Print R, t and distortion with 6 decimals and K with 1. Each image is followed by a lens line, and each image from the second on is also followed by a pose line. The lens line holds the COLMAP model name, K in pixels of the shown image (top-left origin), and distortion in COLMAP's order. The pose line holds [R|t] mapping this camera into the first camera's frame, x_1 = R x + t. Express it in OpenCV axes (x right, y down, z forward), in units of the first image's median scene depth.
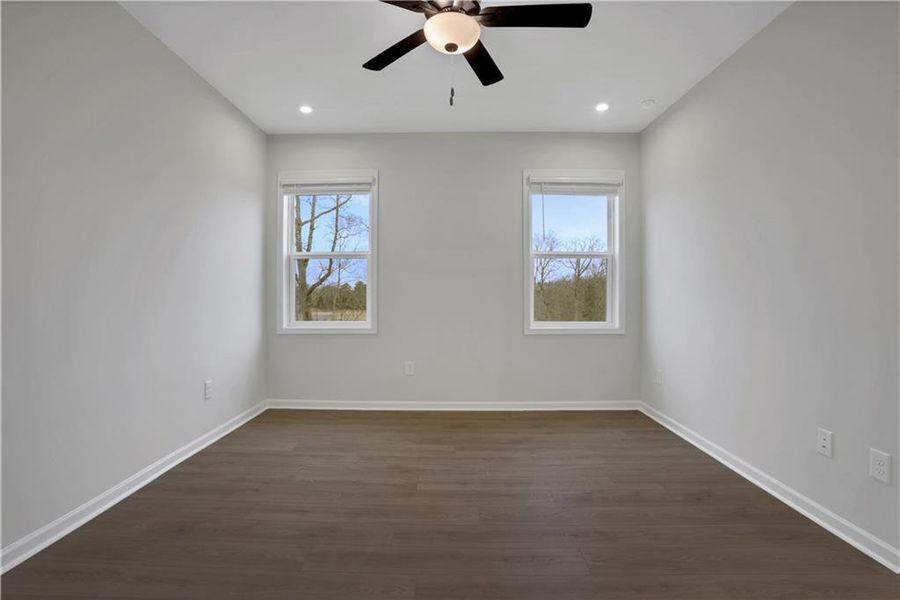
lens RADIAL K [[431.6, 0, 446.1], [0, 431.6, 292.8], [0, 0, 1]] dist [-0.076667, 0.032549]
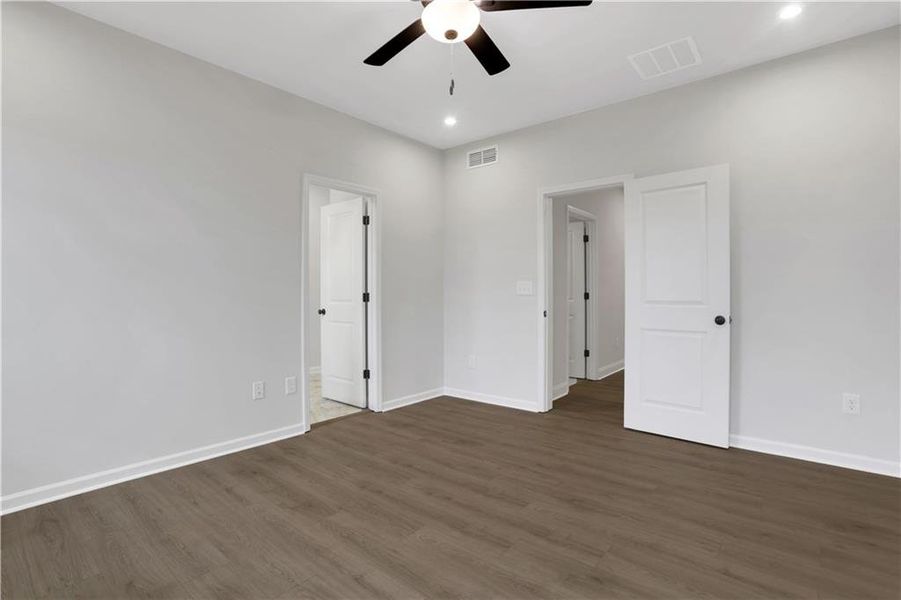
lens RADIAL K [[432.1, 0, 446.5], [0, 432.1, 292.8], [0, 0, 1]] dist [-0.076667, 0.032549]
pose [[-0.772000, 0.001296, 0.635621, -0.511796], [0.002044, 0.999998, 0.000444, 0.006192], [-0.635619, 0.001642, -0.772001, 1.518048]]
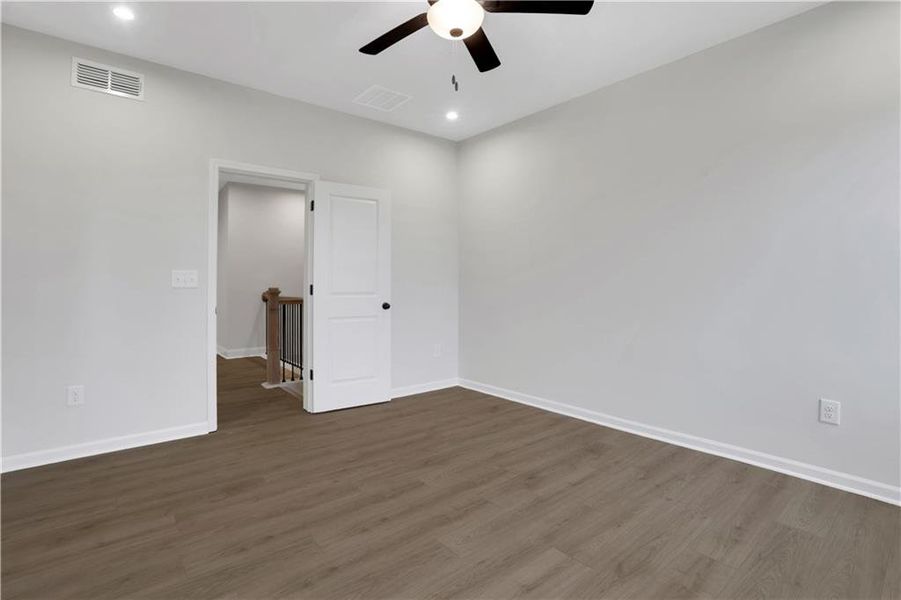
lens RADIAL K [[432.1, 0, 446.5], [0, 432.1, 292.8], [0, 0, 1]] dist [-0.076667, 0.032549]
pose [[-0.766449, 0.010188, -0.642224, 0.558683], [-0.001068, 0.999853, 0.017135, 0.008990], [0.642304, 0.013819, -0.766326, 1.487999]]
